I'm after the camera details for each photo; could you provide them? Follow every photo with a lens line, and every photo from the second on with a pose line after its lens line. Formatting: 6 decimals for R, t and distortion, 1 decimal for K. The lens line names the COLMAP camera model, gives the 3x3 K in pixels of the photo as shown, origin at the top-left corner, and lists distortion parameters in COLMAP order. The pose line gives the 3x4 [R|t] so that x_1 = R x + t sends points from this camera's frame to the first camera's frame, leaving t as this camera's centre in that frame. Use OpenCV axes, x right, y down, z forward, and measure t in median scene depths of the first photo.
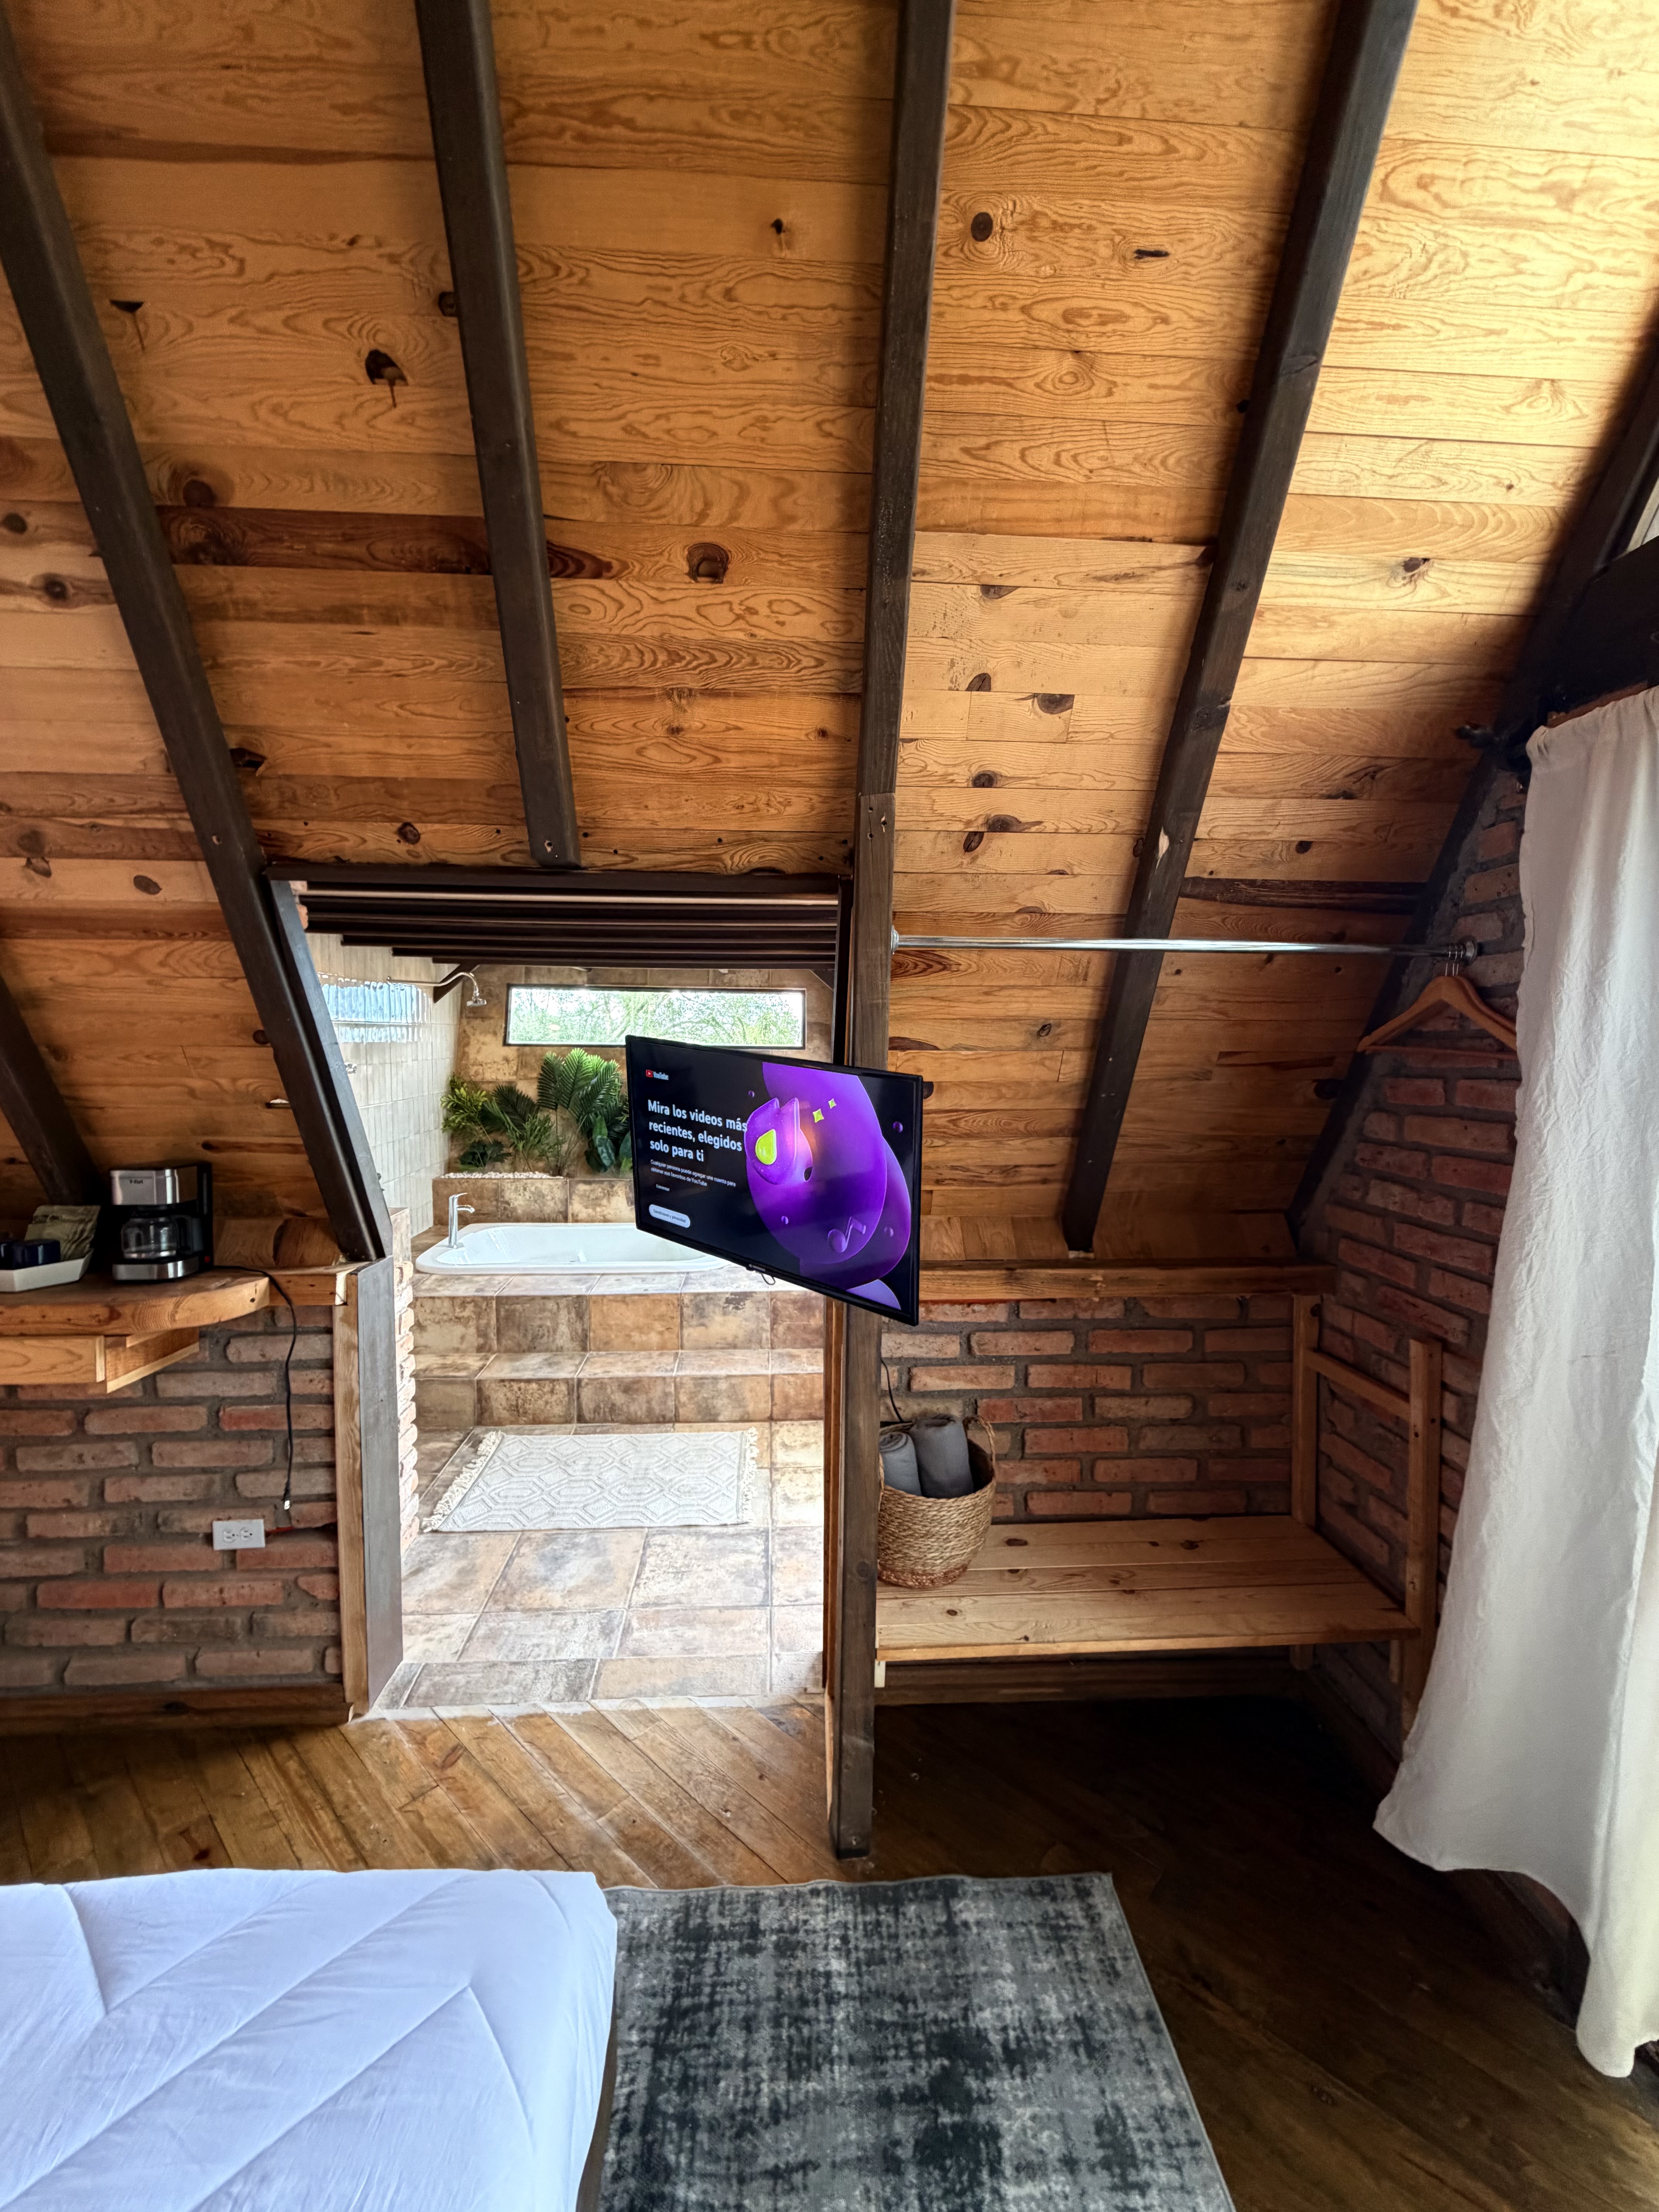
lens RADIAL K [[879.2, 0, 829.3], [0, 879.2, 1101.5], [0, 0, 1]] dist [-0.000098, -0.000274]
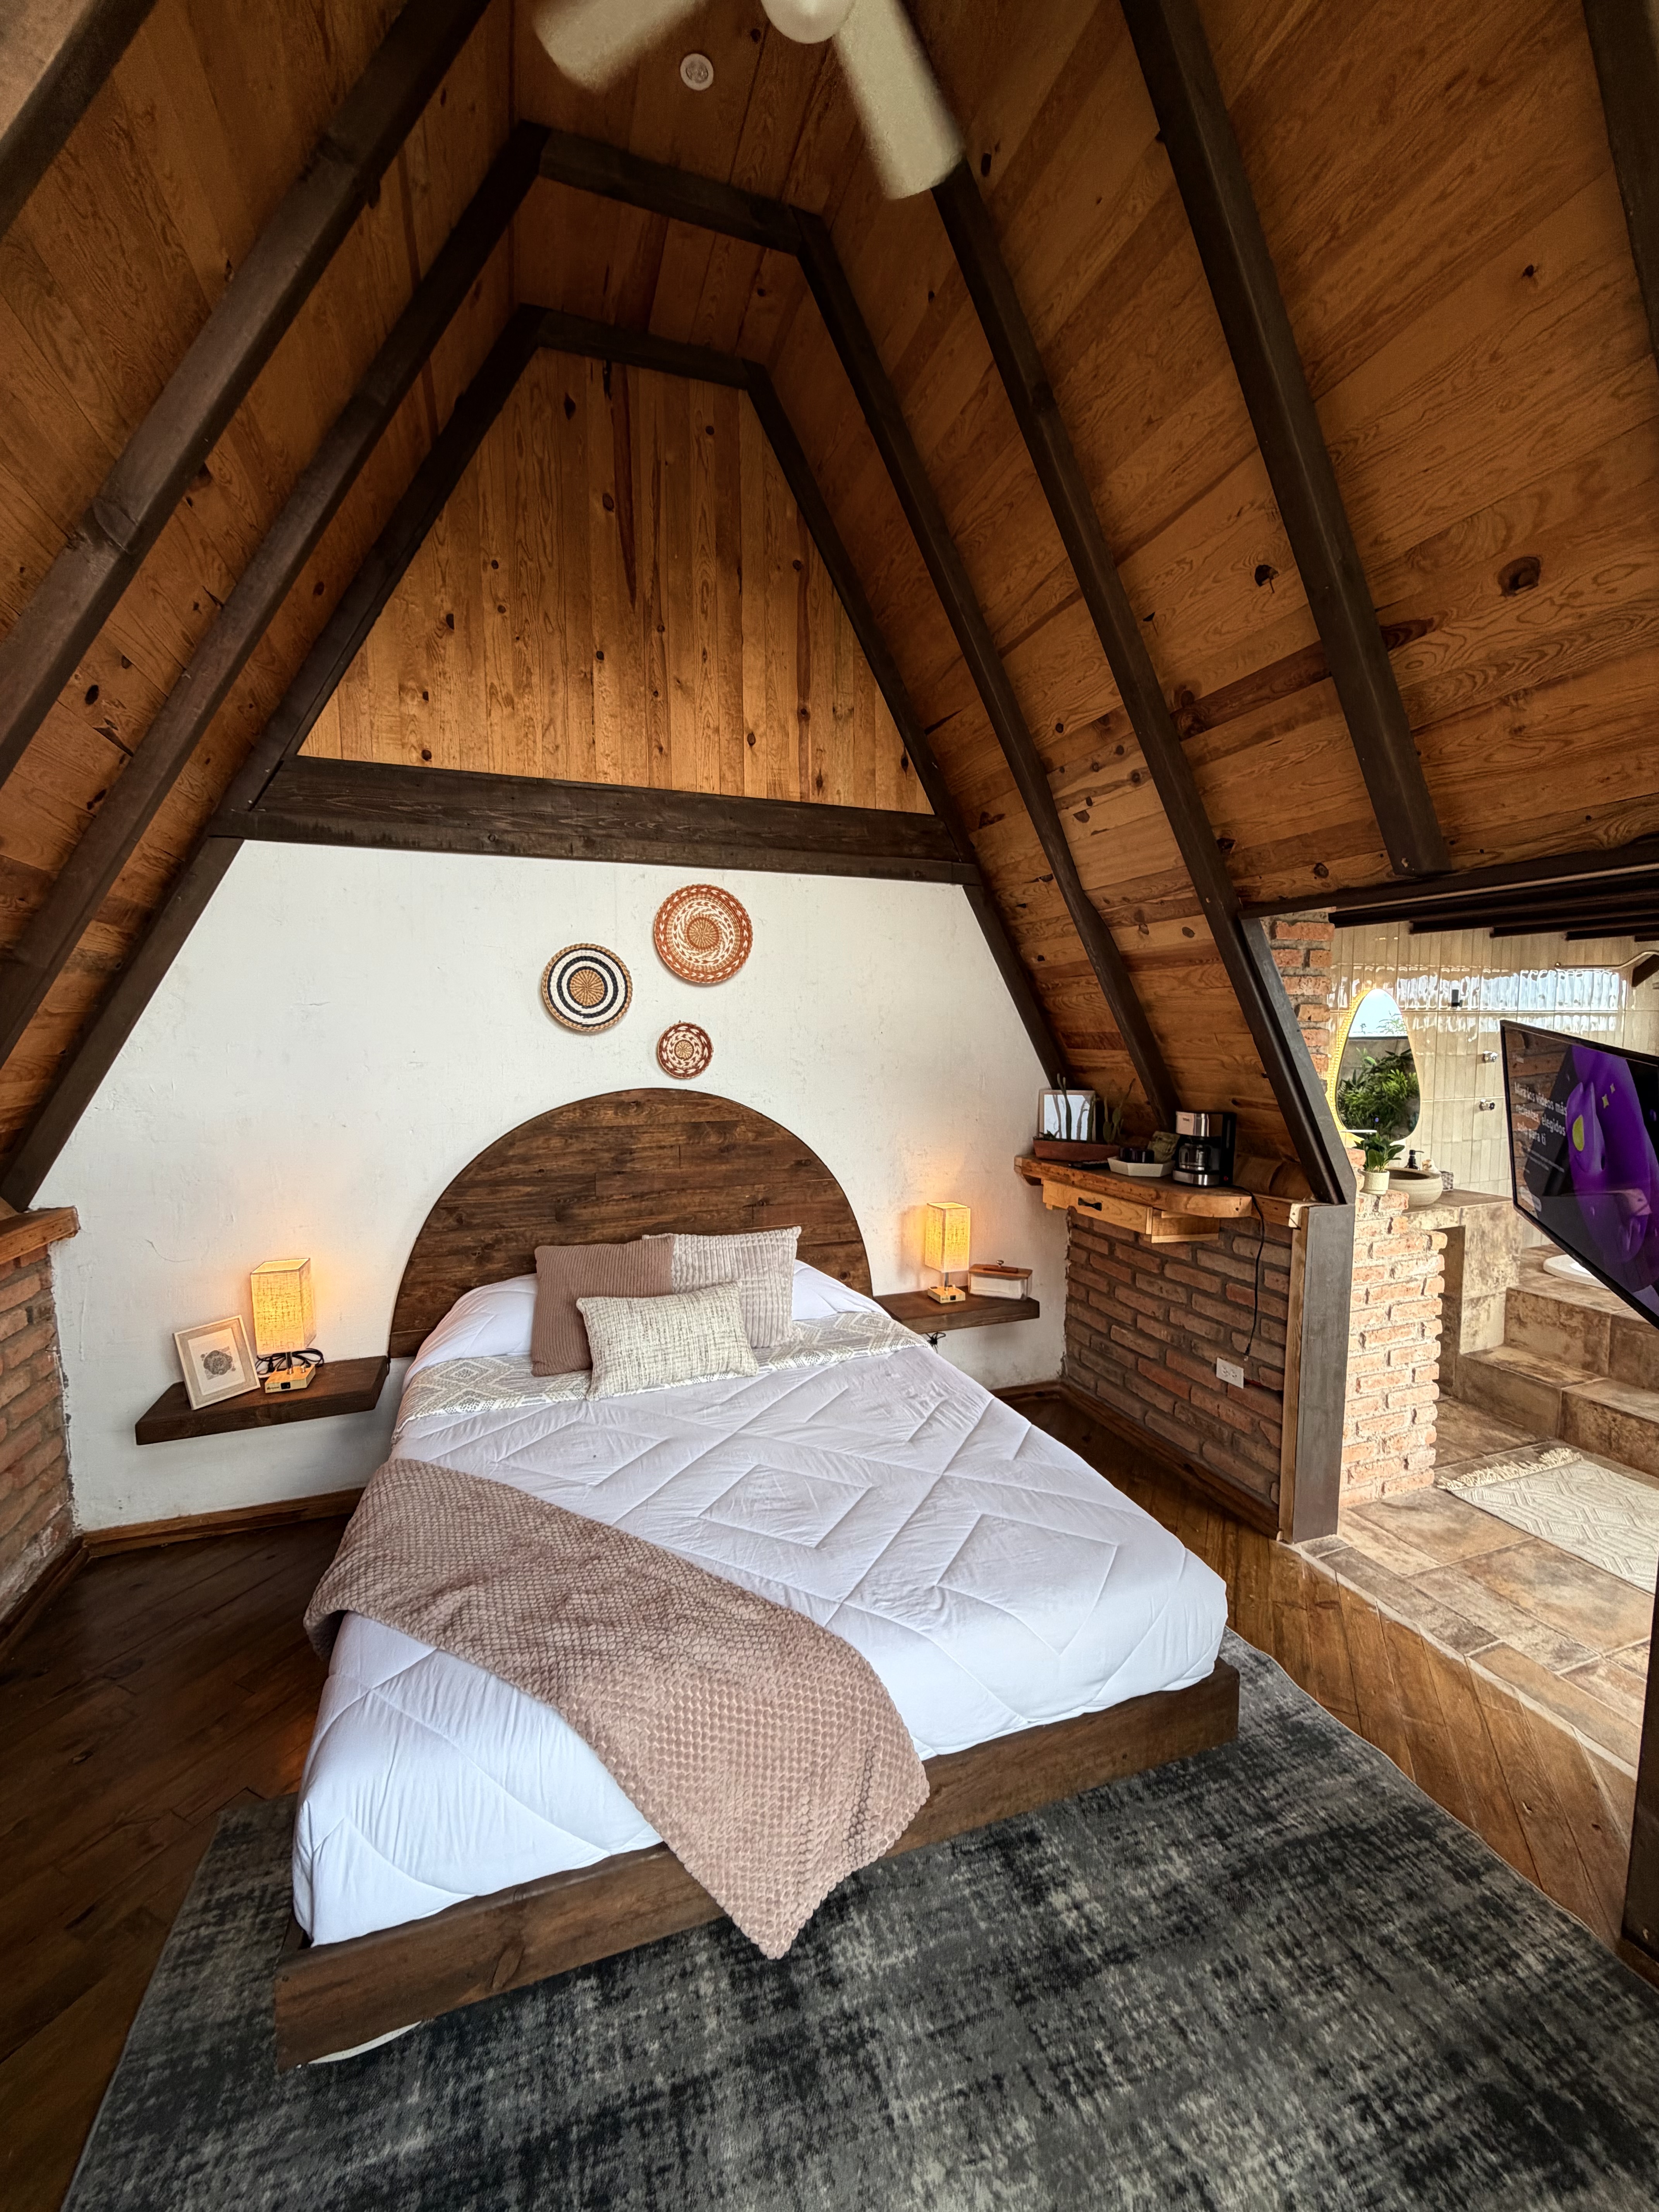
lens RADIAL K [[877.5, 0, 830.9], [0, 877.5, 1102.0], [0, 0, 1]] dist [-0.000025, 0.000074]
pose [[0.283474, 0.068859, -0.956505, 0.490551], [-0.061007, 0.996693, 0.053672, 0.013026], [0.957038, 0.043139, 0.286737, -0.056475]]
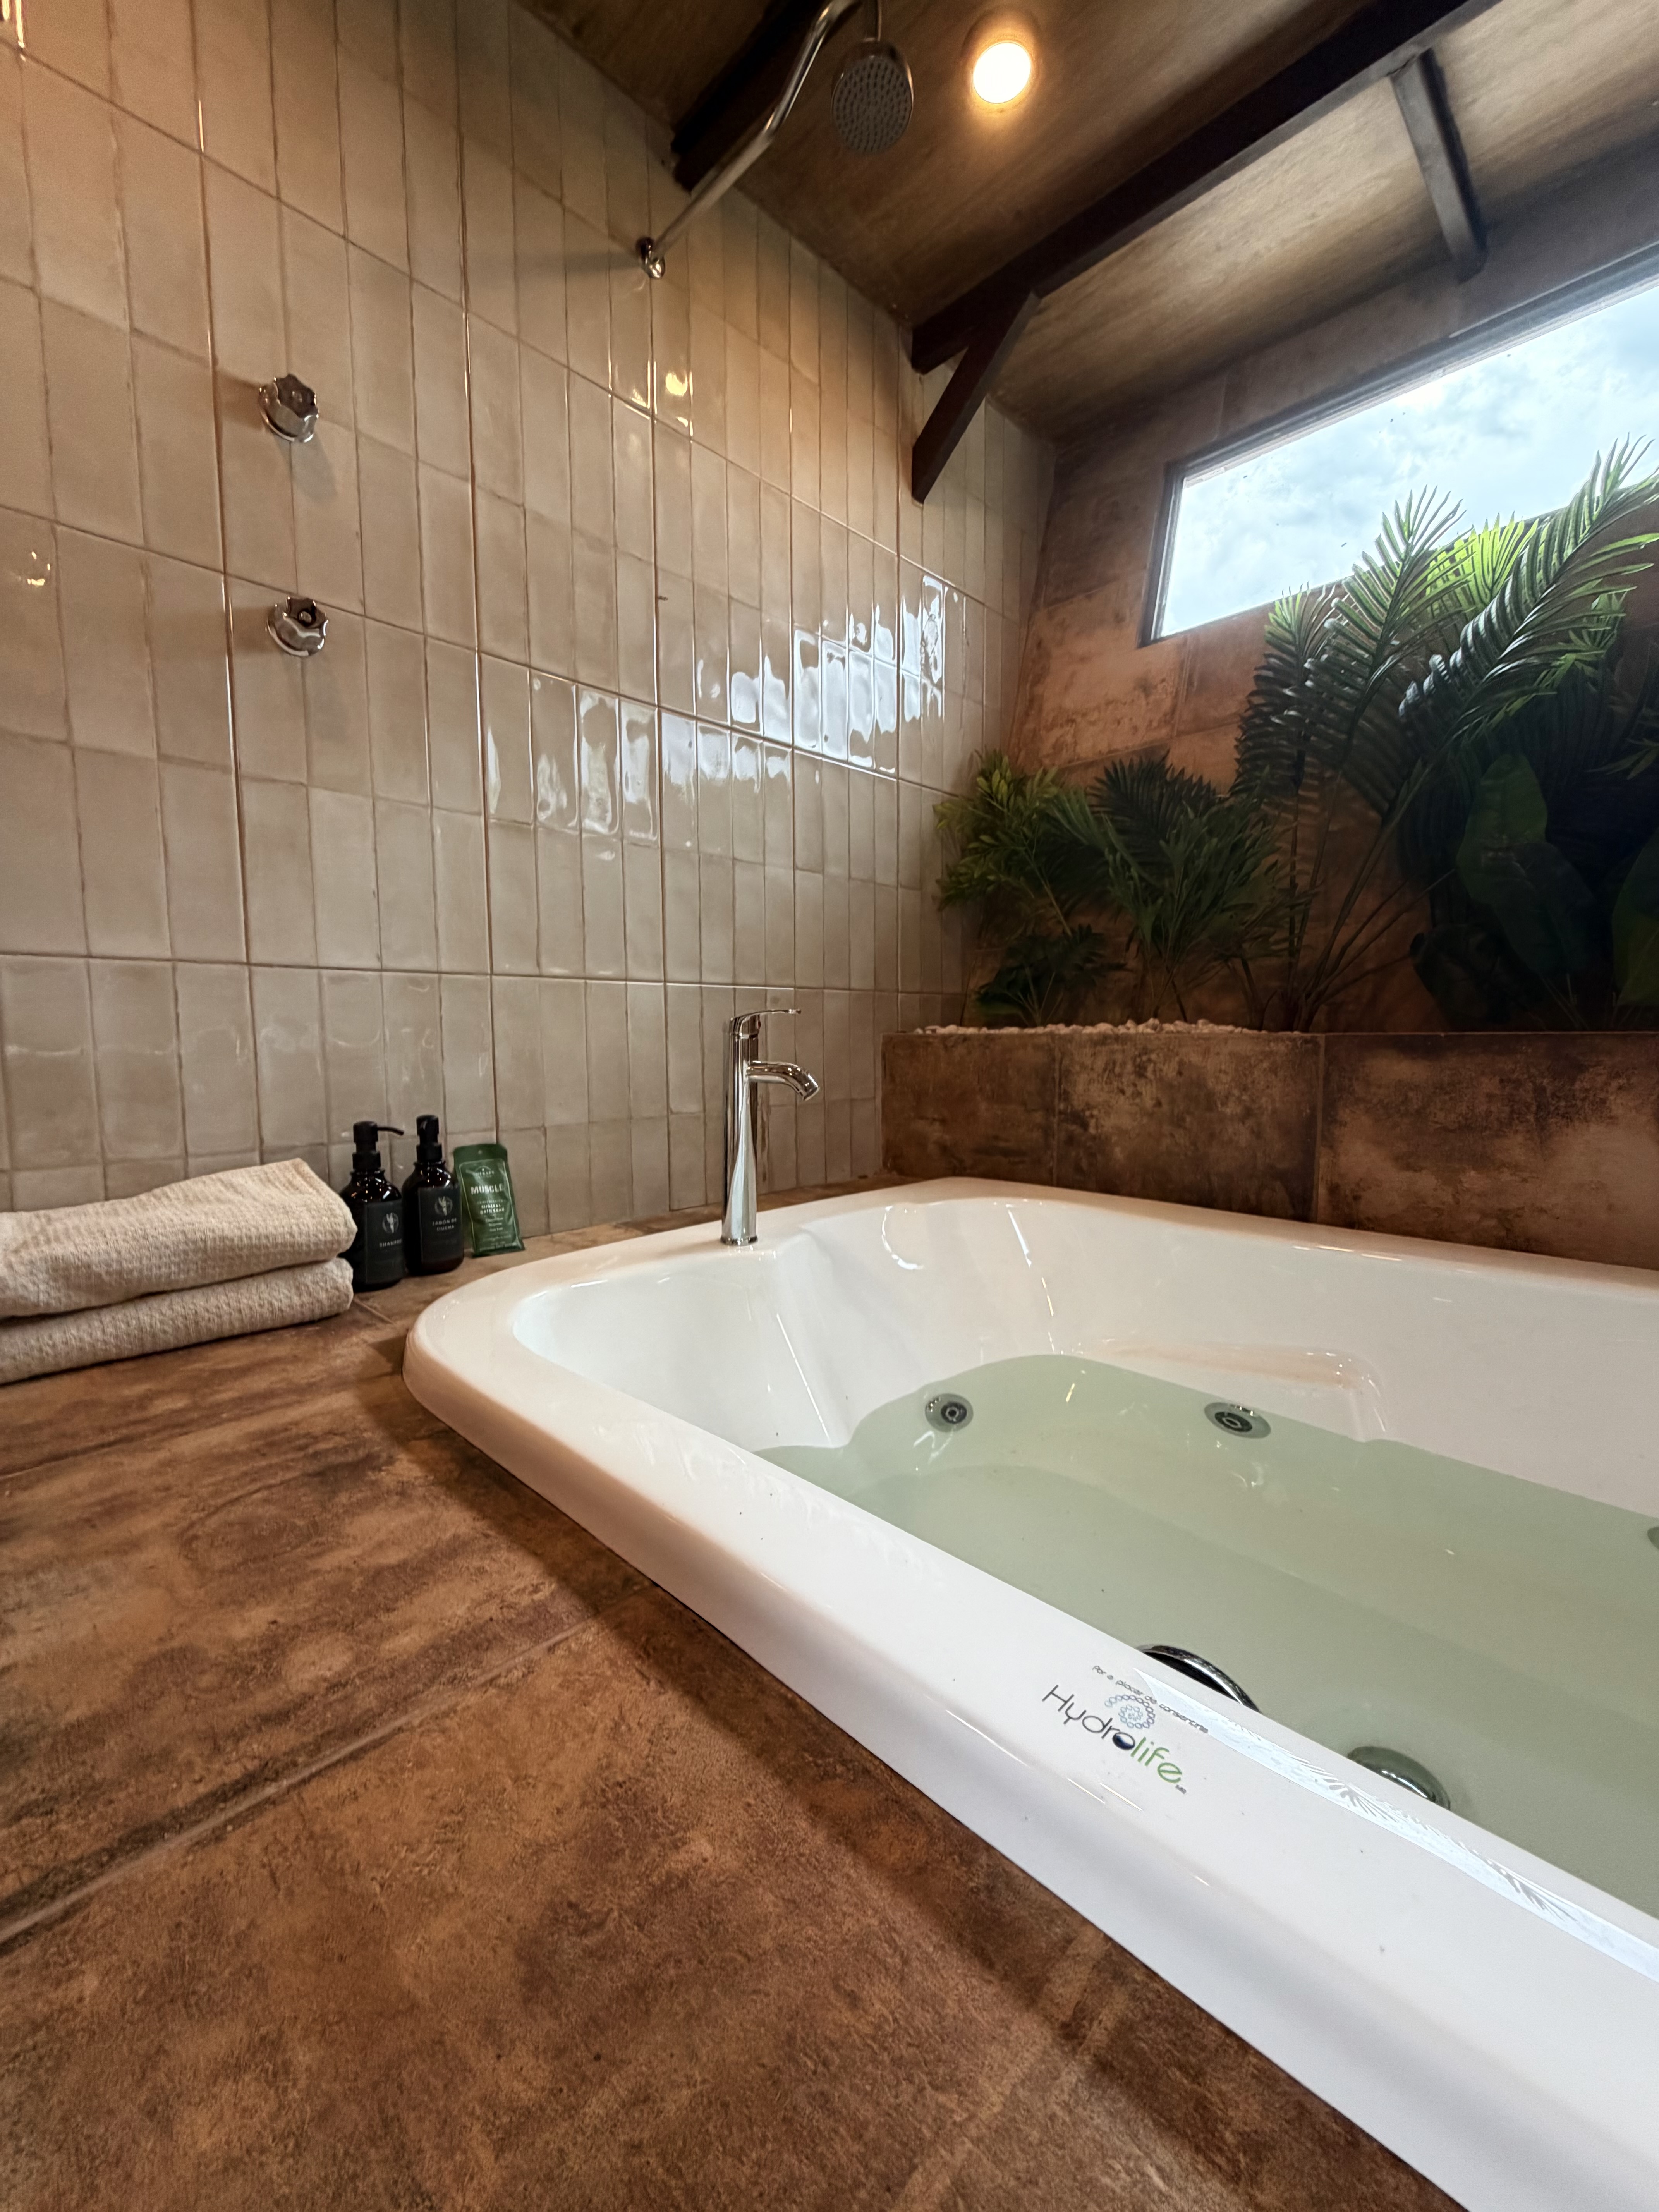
lens RADIAL K [[885.4, 0, 830.3], [0, 885.4, 1108.4], [0, 0, 1]] dist [-0.000760, -0.000166]
pose [[0.663640, 0.050448, -0.746350, -0.596266], [-0.045215, 0.998604, 0.027294, 0.304212], [0.746685, 0.015632, 0.664994, 2.138483]]
